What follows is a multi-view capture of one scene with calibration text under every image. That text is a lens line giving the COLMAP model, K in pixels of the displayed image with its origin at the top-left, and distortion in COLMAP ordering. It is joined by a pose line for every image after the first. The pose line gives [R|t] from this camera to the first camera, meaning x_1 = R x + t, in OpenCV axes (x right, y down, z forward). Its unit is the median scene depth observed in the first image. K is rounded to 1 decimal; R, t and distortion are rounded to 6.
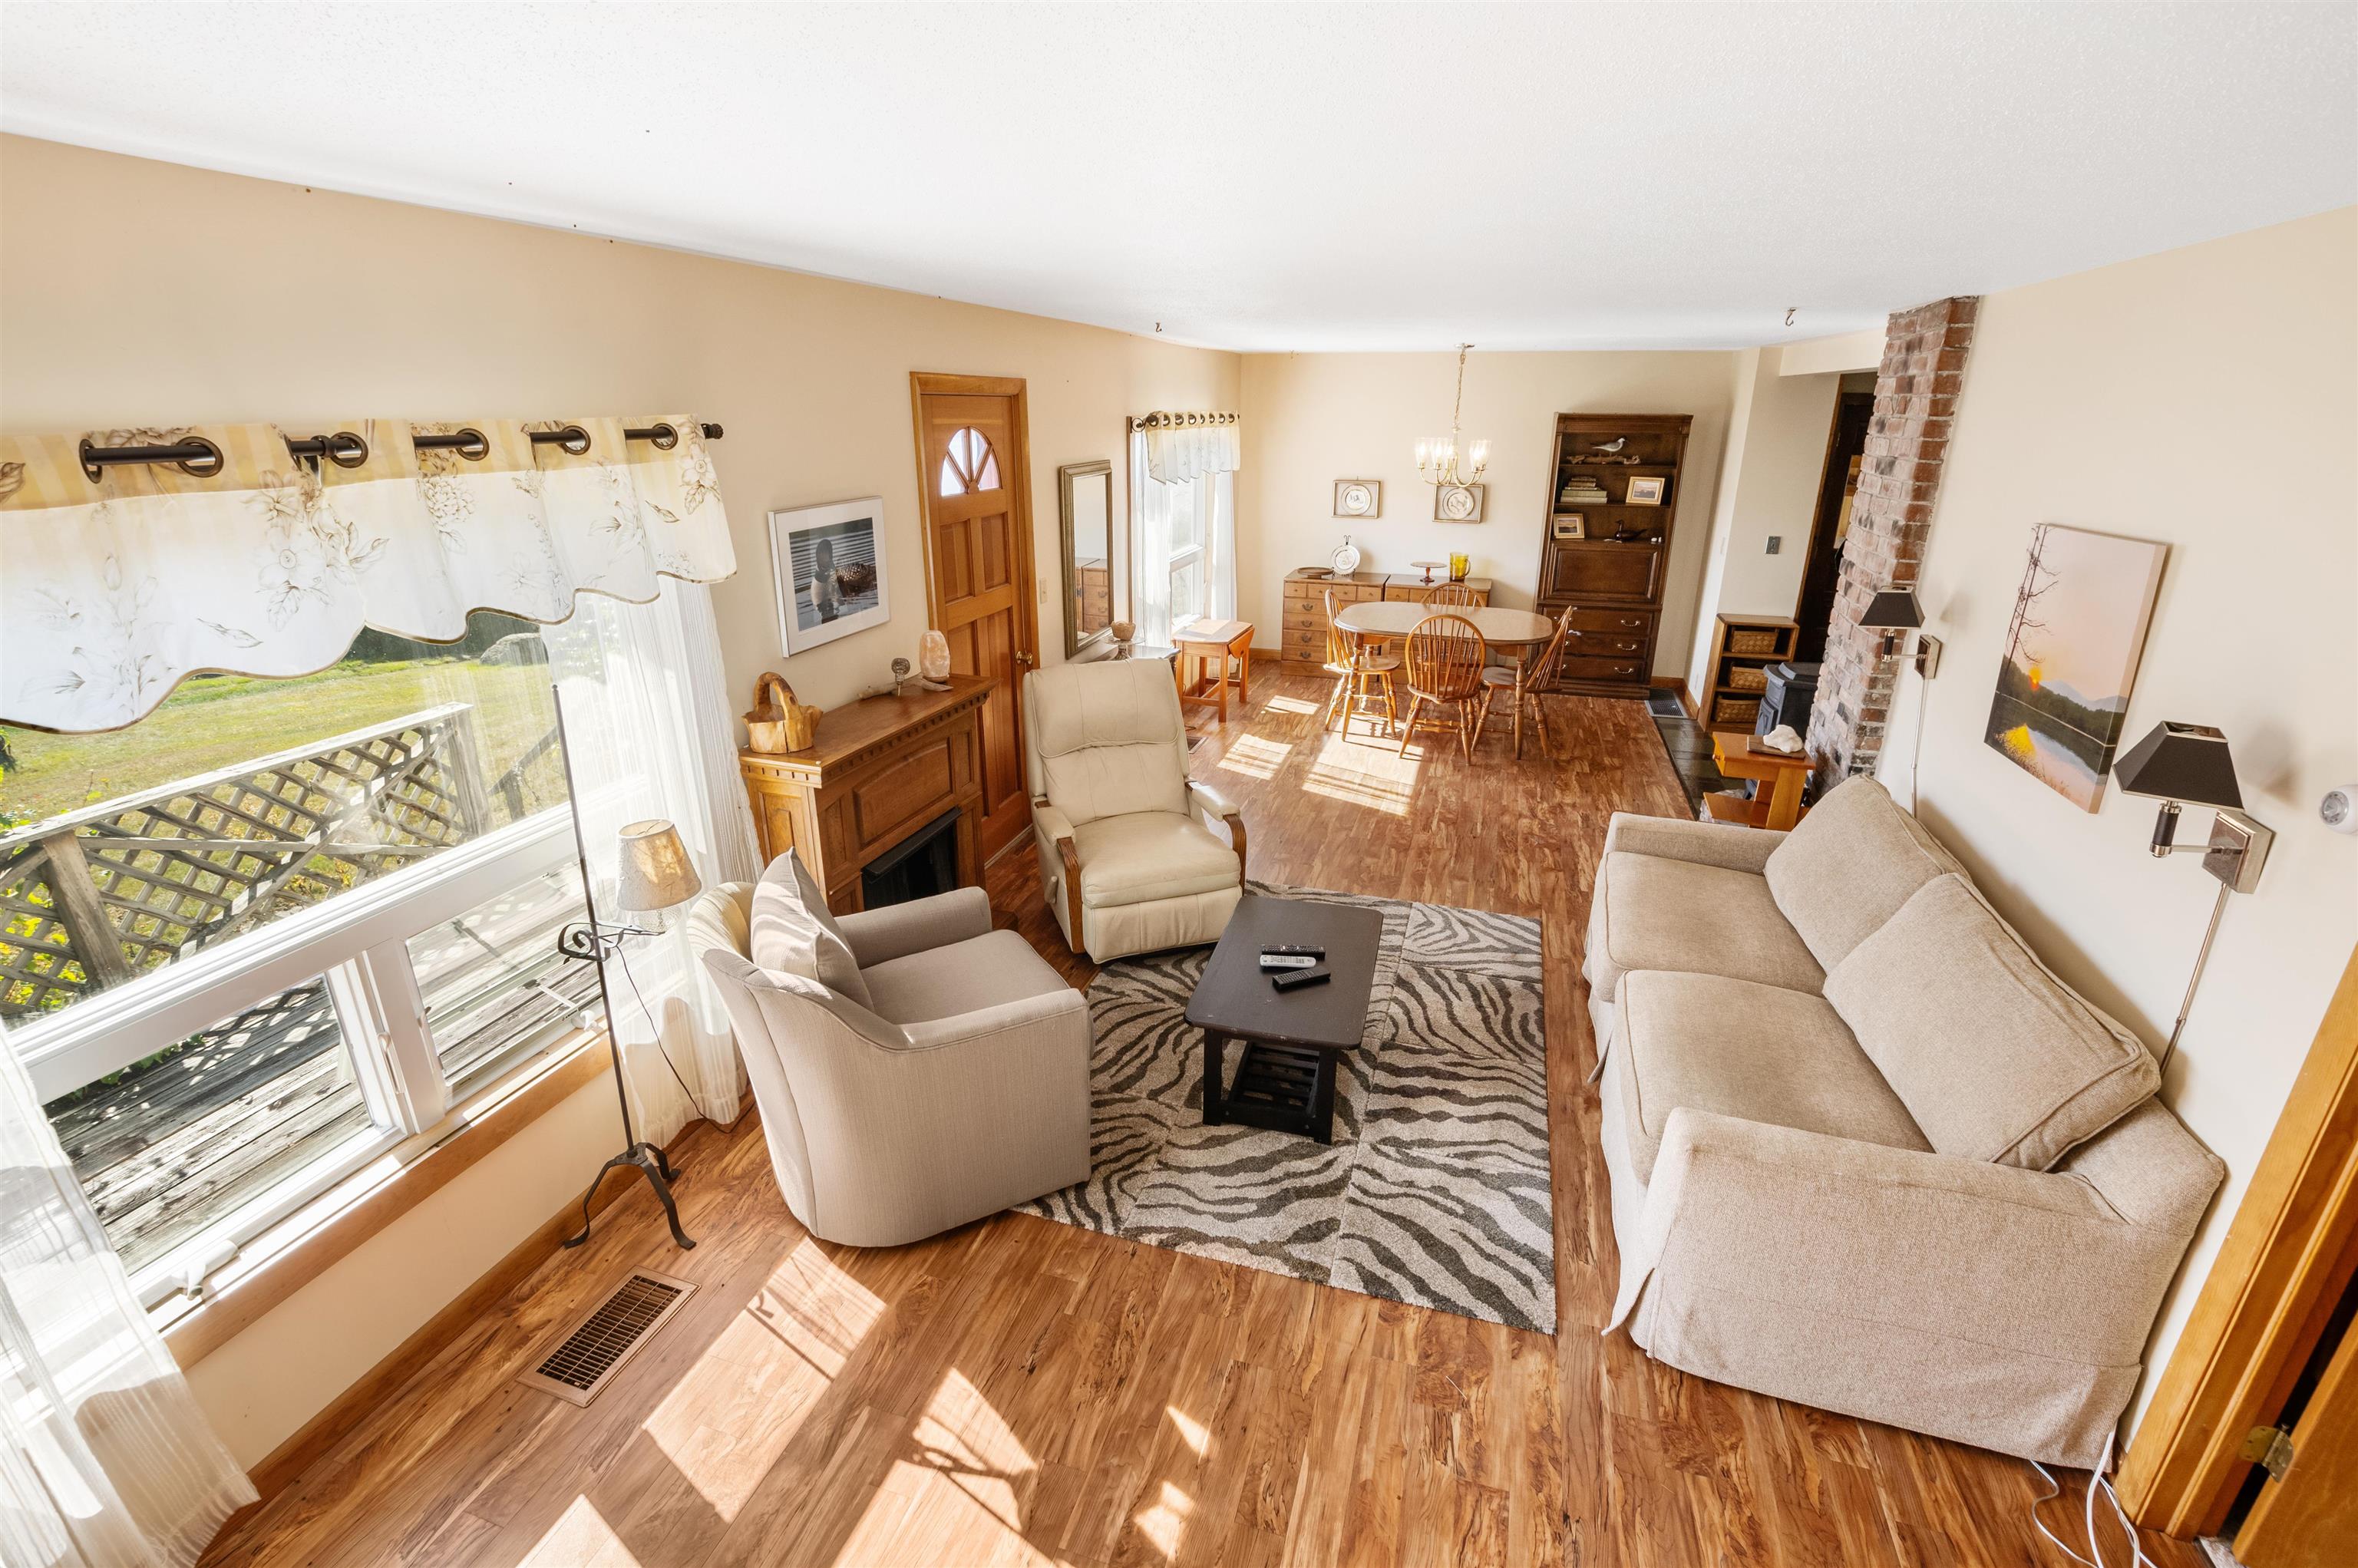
lens RADIAL K [[1075.9, 0, 1193.2], [0, 1075.9, 767.8], [0, 0, 1]] dist [-0.035417, 0.006773]
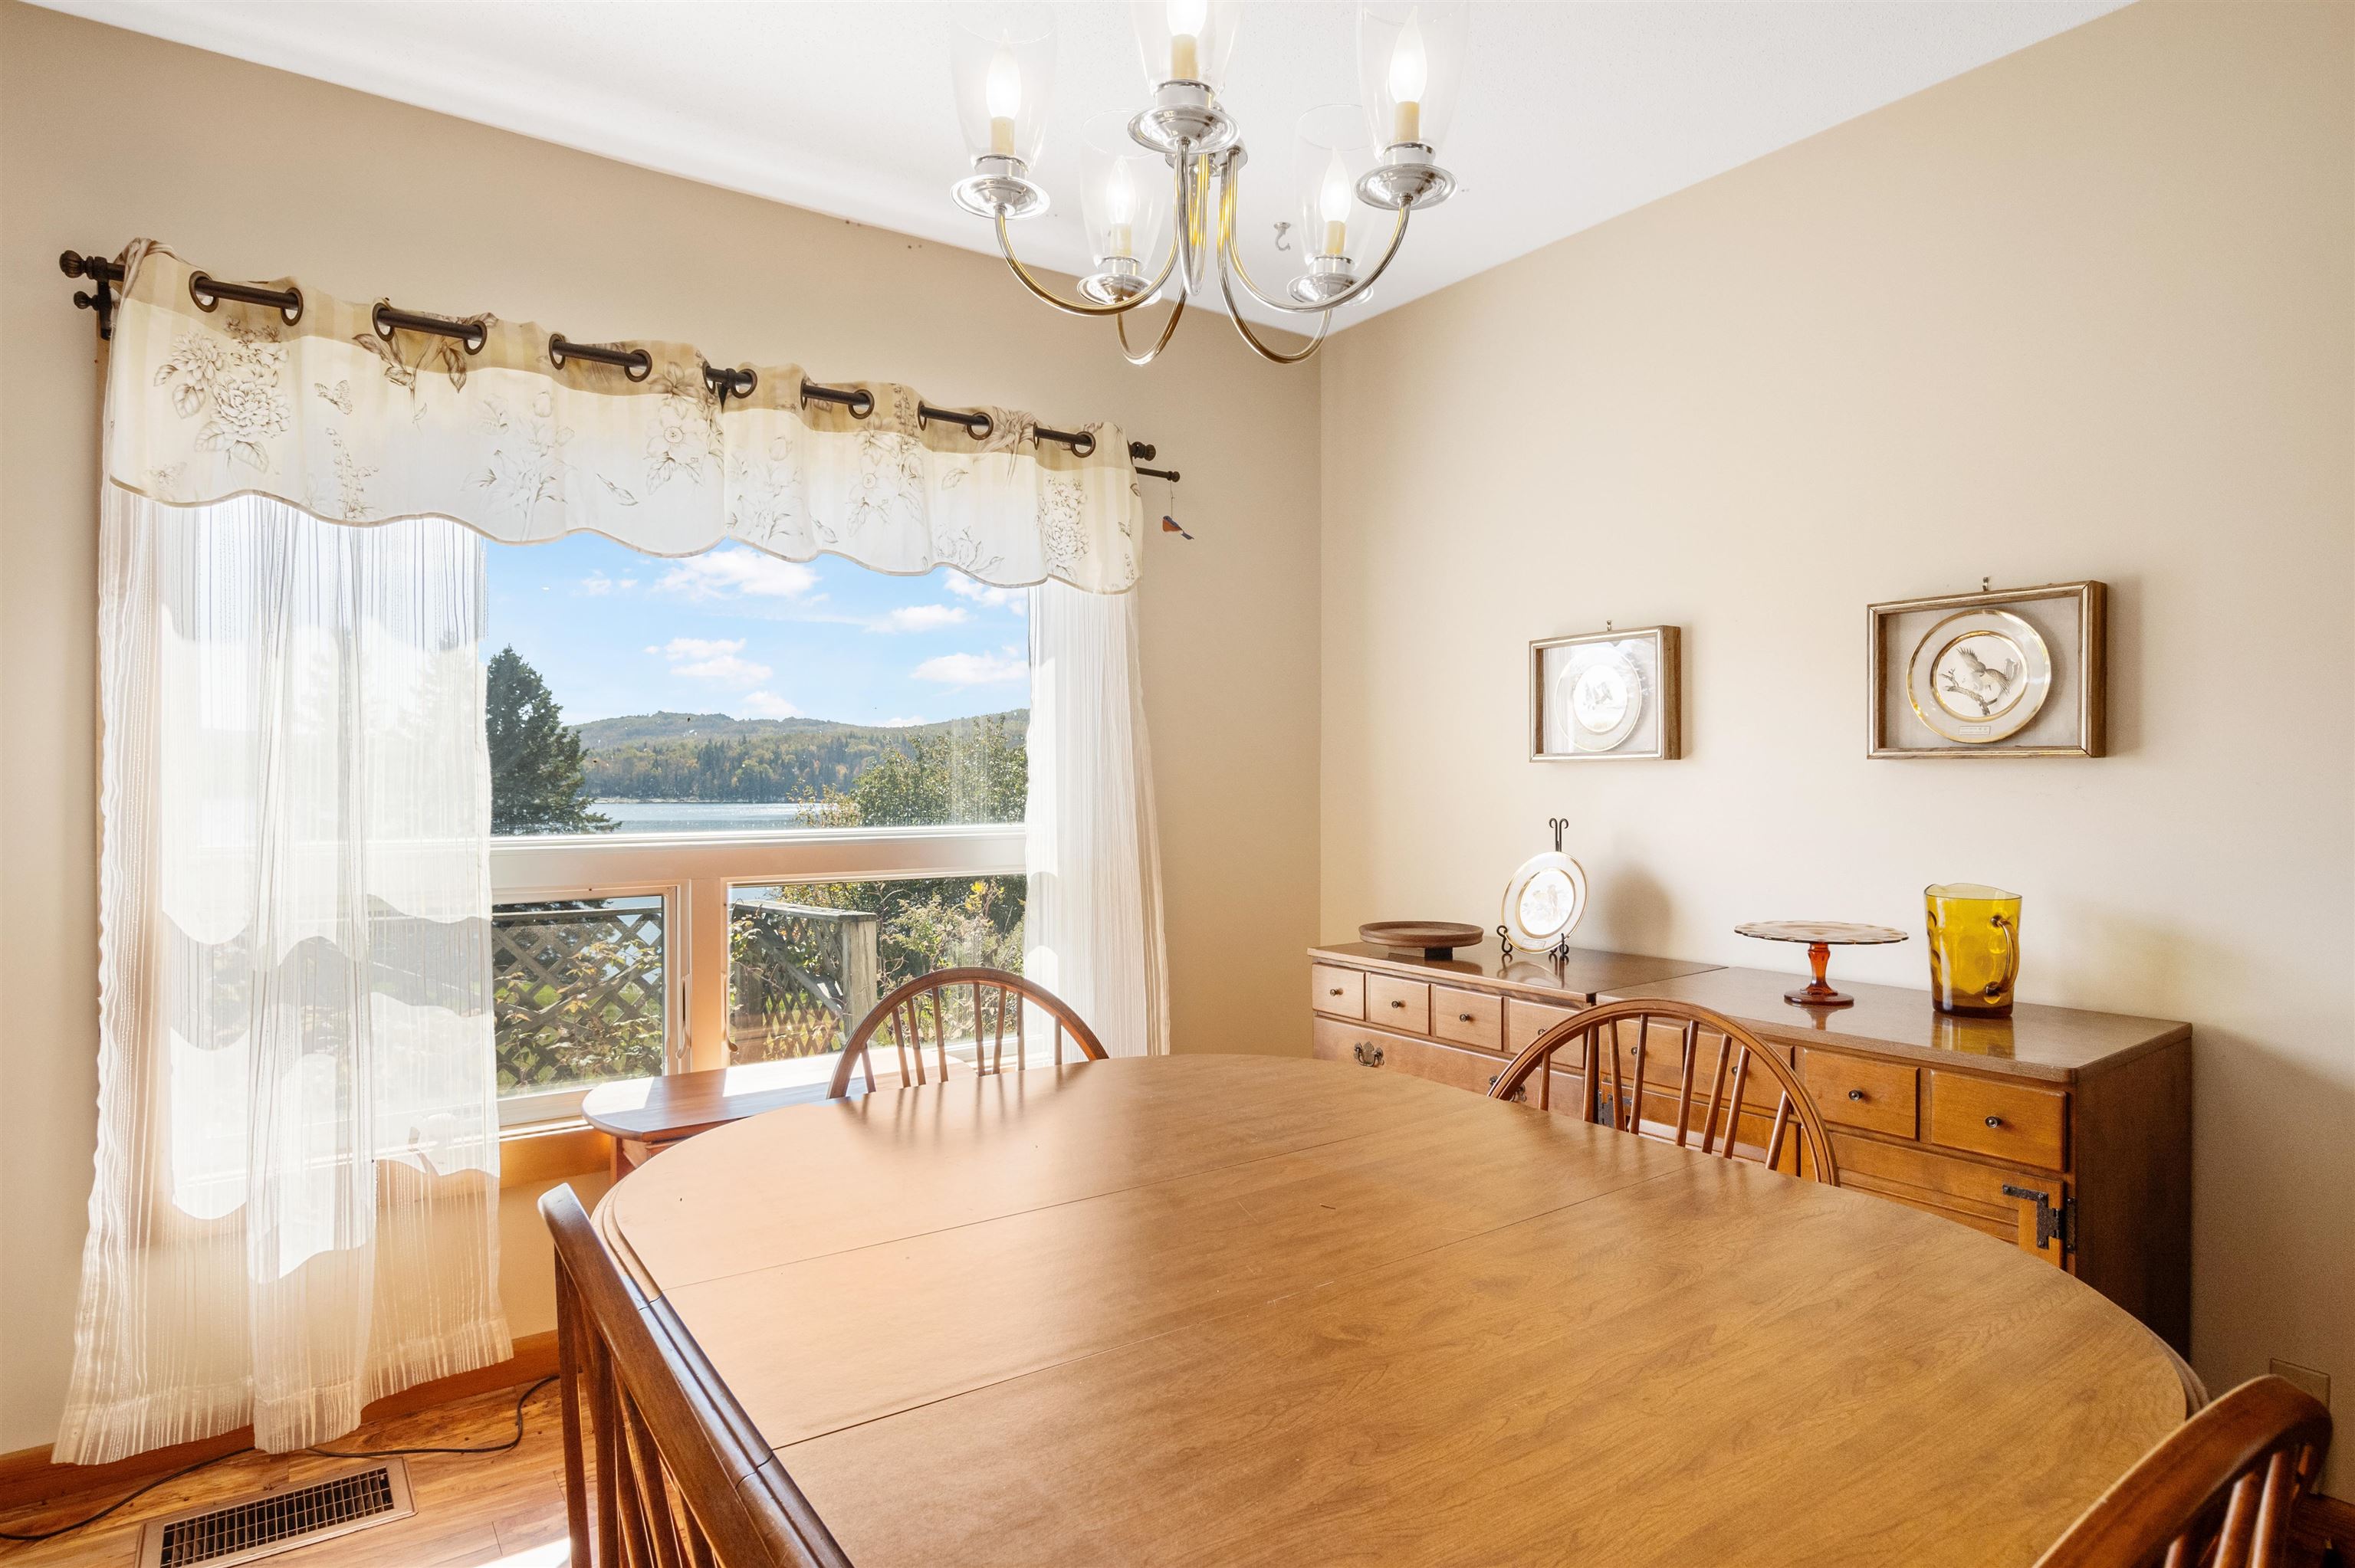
lens RADIAL K [[1286.2, 0, 1167.4], [0, 1286.2, 781.5], [0, 0, 1]] dist [-0.014847, 0.001829]
pose [[0.785936, -0.004860, -0.618288, 0.683237], [-0.195991, 0.946445, -0.256573, -0.303314], [0.586423, 0.322829, 0.742893, 1.734259]]
